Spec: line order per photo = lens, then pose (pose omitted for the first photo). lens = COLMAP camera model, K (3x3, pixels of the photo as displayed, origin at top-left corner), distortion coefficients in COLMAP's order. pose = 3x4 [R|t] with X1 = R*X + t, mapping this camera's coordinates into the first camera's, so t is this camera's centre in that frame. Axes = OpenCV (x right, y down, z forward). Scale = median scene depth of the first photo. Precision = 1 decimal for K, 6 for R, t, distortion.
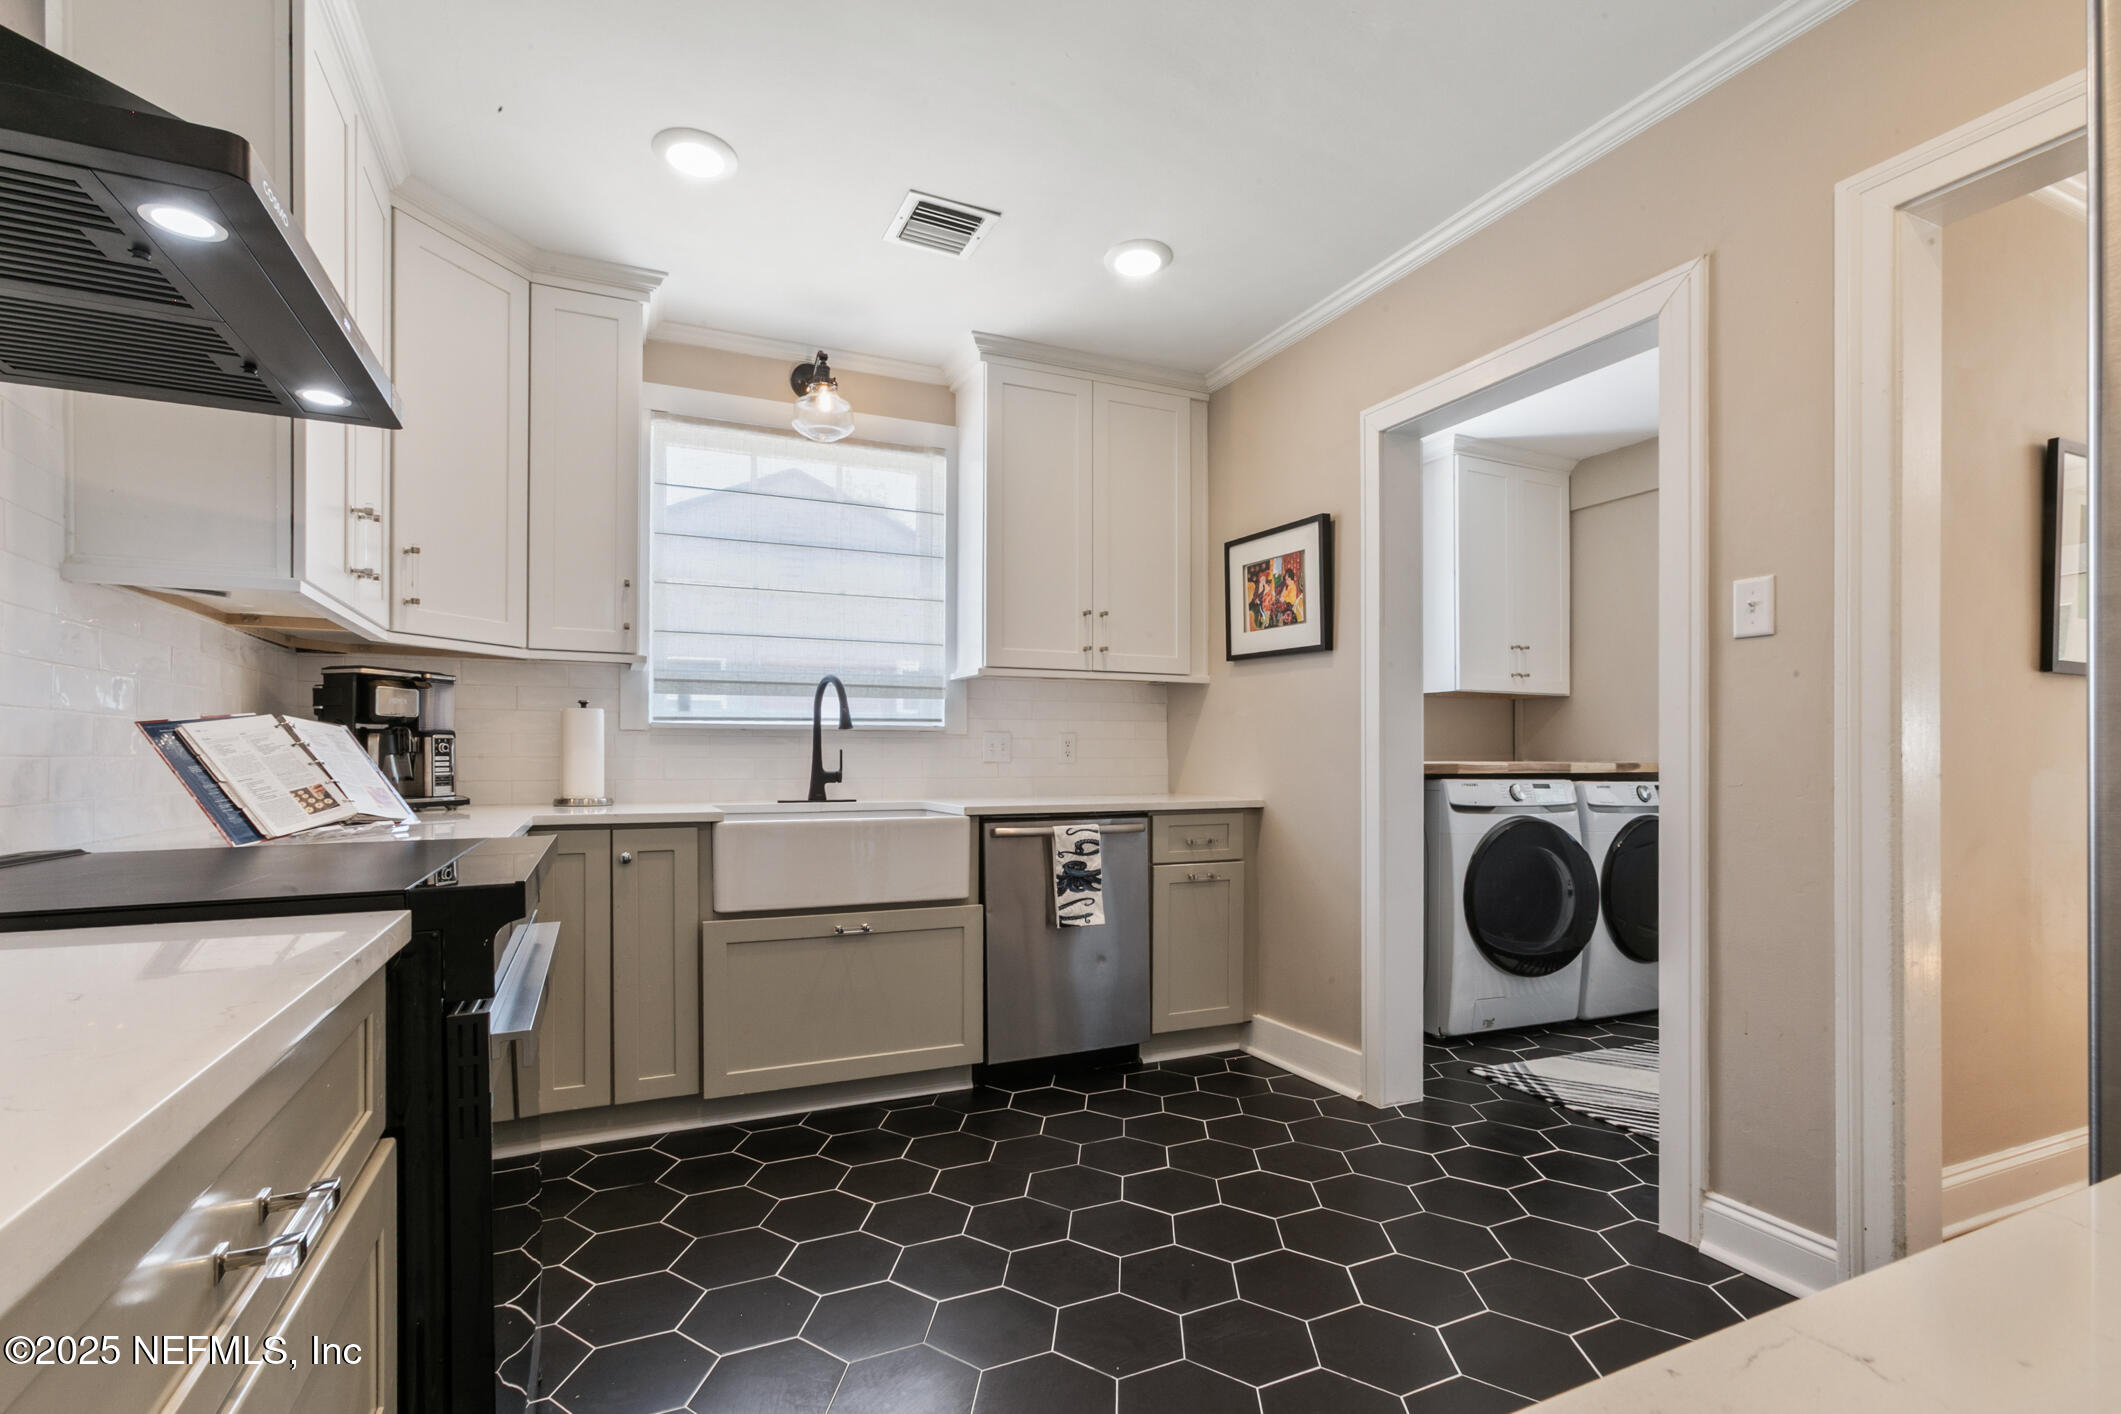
lens RADIAL K [[960.9, 0, 1055.4], [0, 960.9, 760.0], [0, 0, 1]] dist [-0.009395, 0.002817]
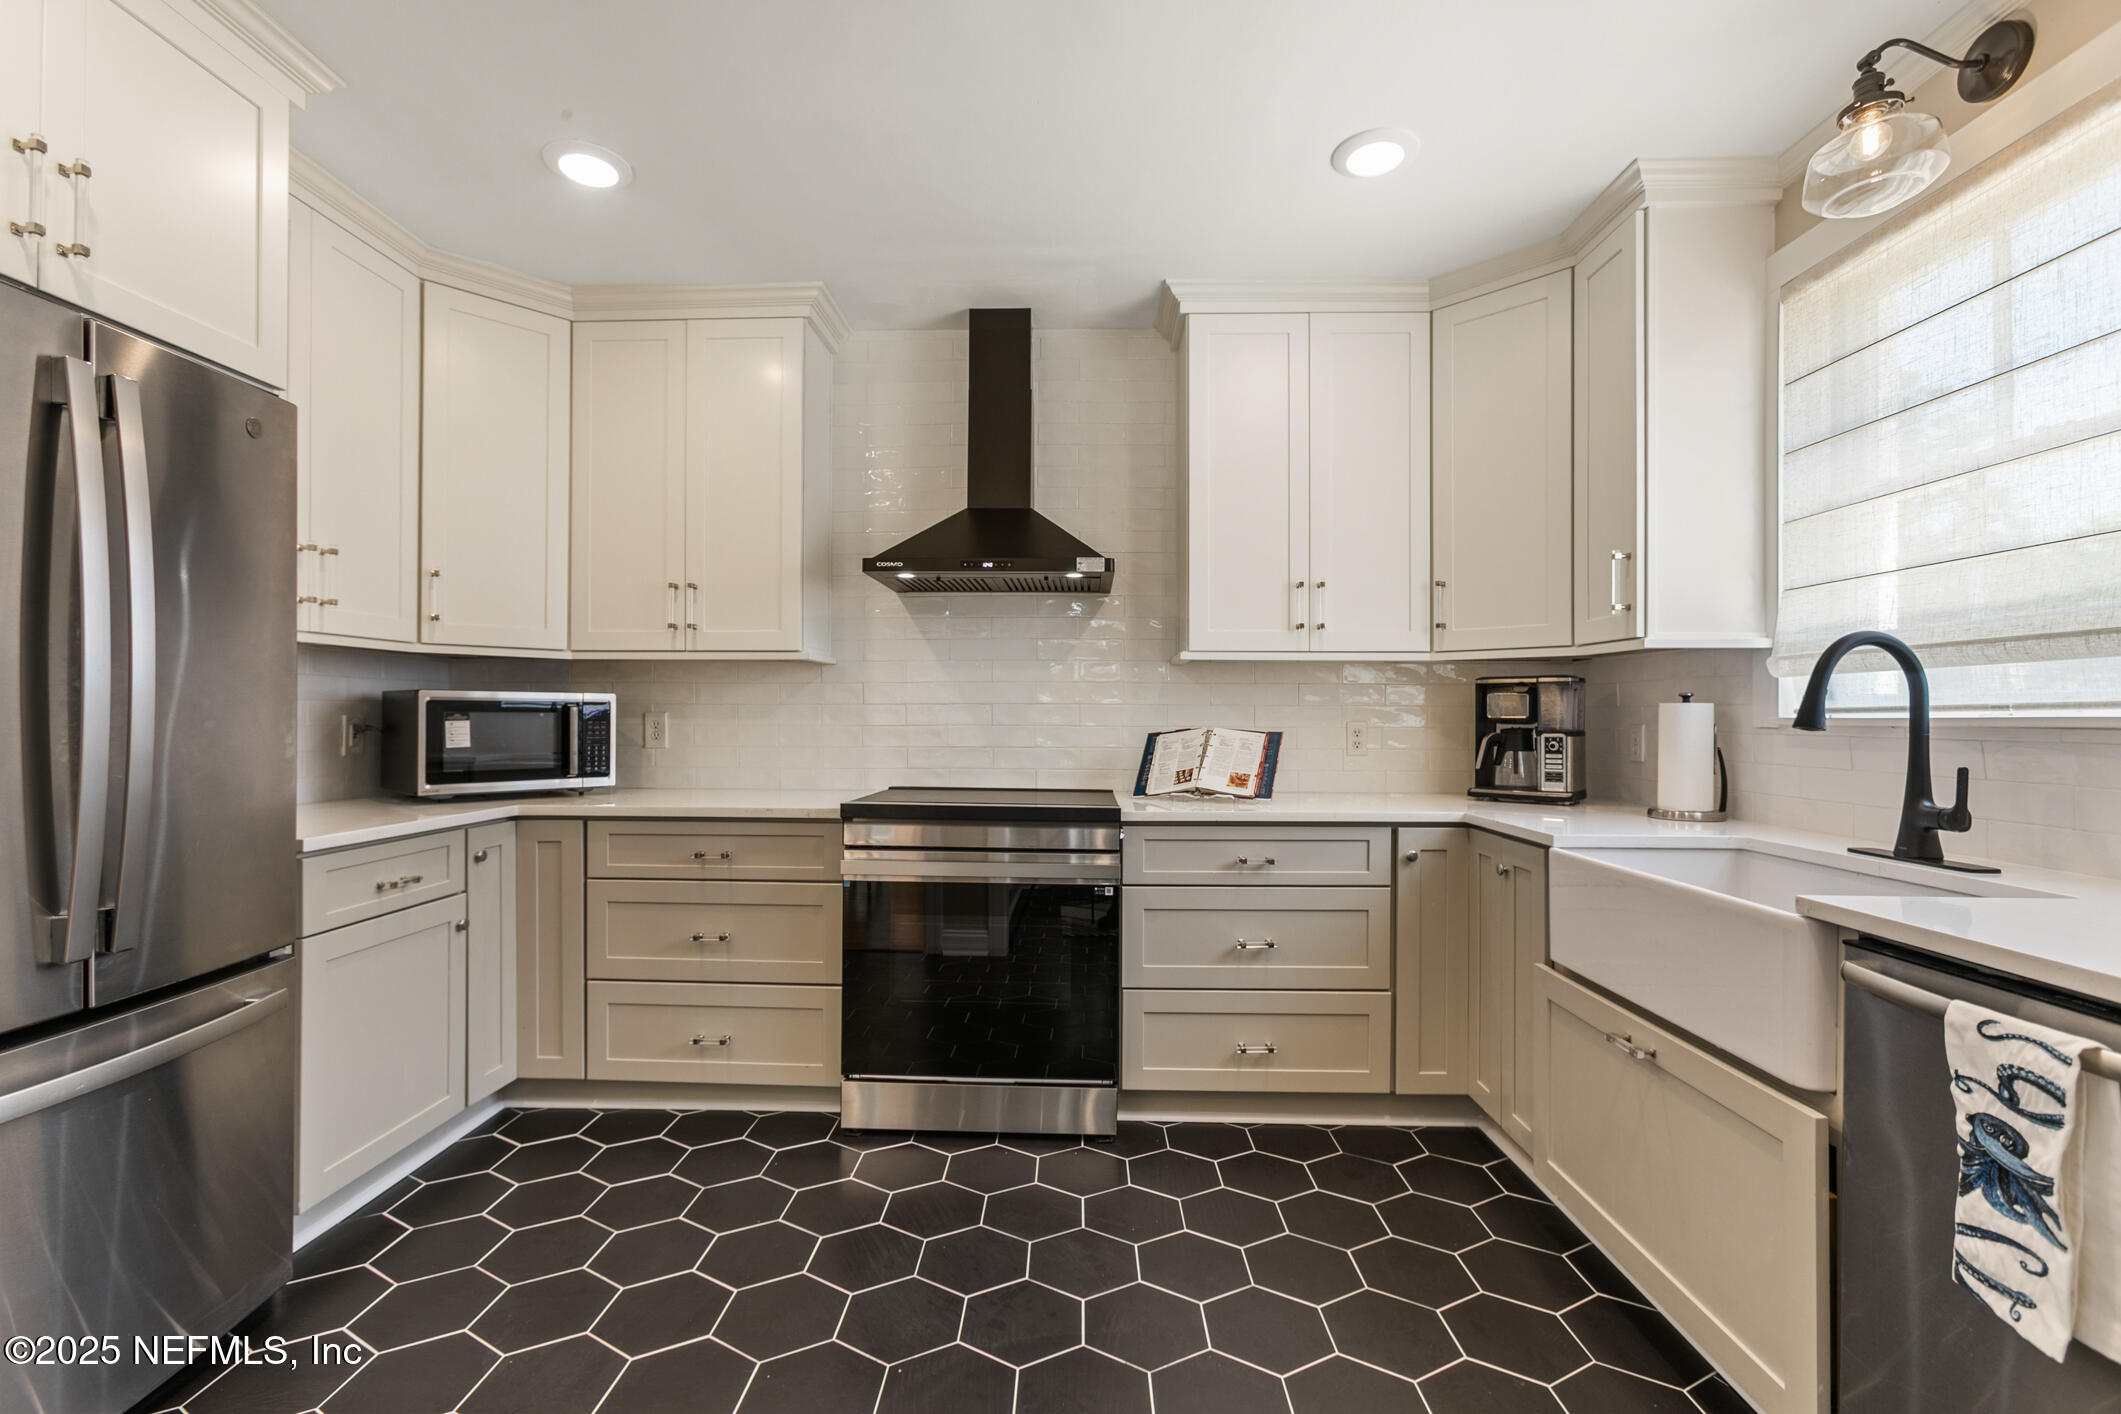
lens RADIAL K [[960.9, 0, 1050.4], [0, 960.9, 710.1], [0, 0, 1]] dist [-0.009395, 0.002817]
pose [[-0.450885, -0.009093, -0.892536, 0.325368], [-0.012067, 0.999919, -0.004091, -0.024255], [0.892500, 0.008926, -0.450958, 0.577461]]
